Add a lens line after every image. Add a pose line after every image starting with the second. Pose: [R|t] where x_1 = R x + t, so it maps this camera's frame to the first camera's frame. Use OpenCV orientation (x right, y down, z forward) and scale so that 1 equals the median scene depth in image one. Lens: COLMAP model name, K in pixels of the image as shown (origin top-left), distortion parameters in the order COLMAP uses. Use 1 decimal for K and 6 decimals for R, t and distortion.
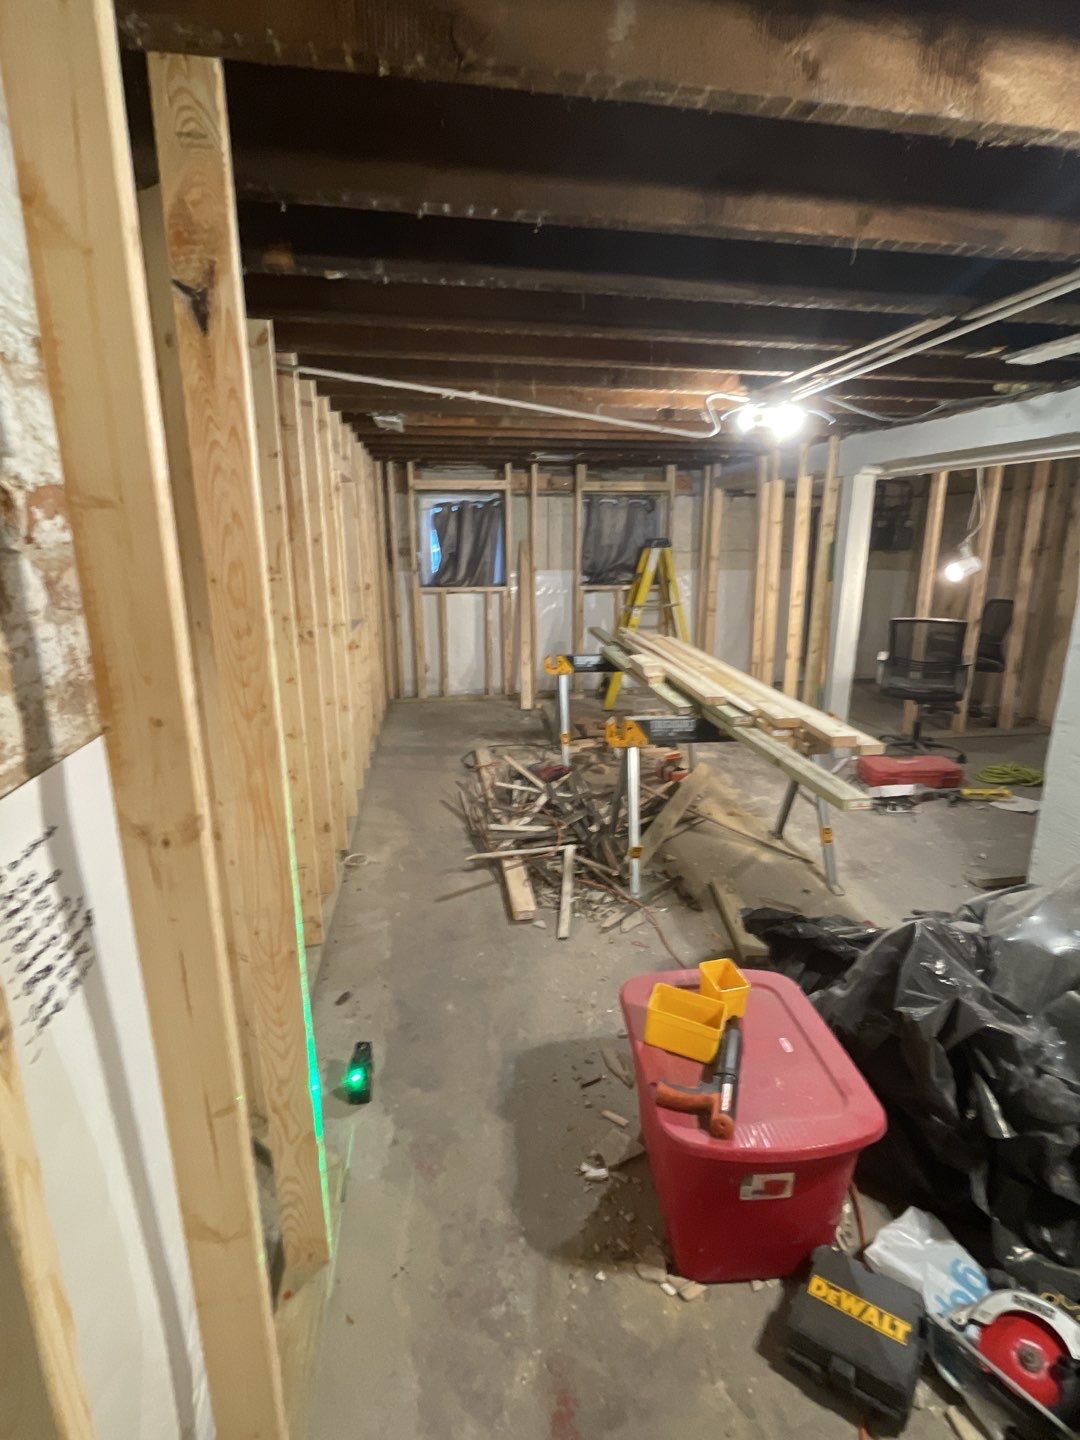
lens RADIAL K [[719.0, 0, 540.0], [0, 719.0, 720.0], [0, 0, 1]] dist [0.000207, -0.000924]
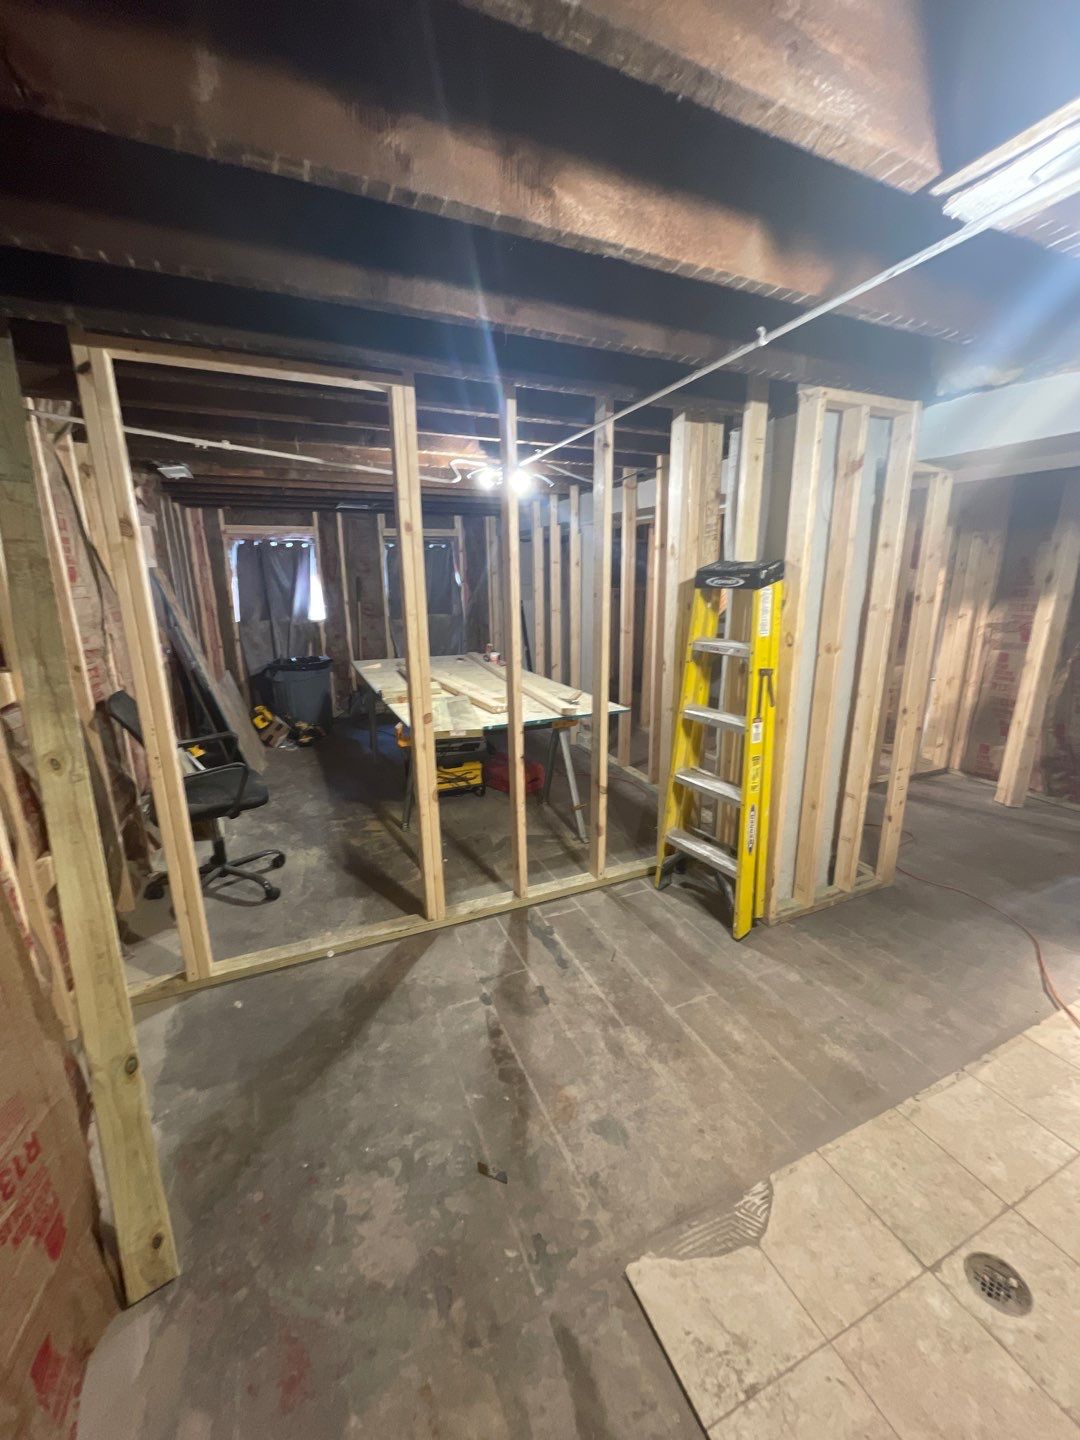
lens RADIAL K [[580.0, 0, 540.0], [0, 580.0, 720.0], [0, 0, 1]] dist [-0.000732, 0.000150]
pose [[0.969035, -0.065250, 0.238145, 0.273200], [0.066674, 0.997773, 0.002079, -0.003257], [-0.237751, 0.013863, 0.971227, 0.055731]]
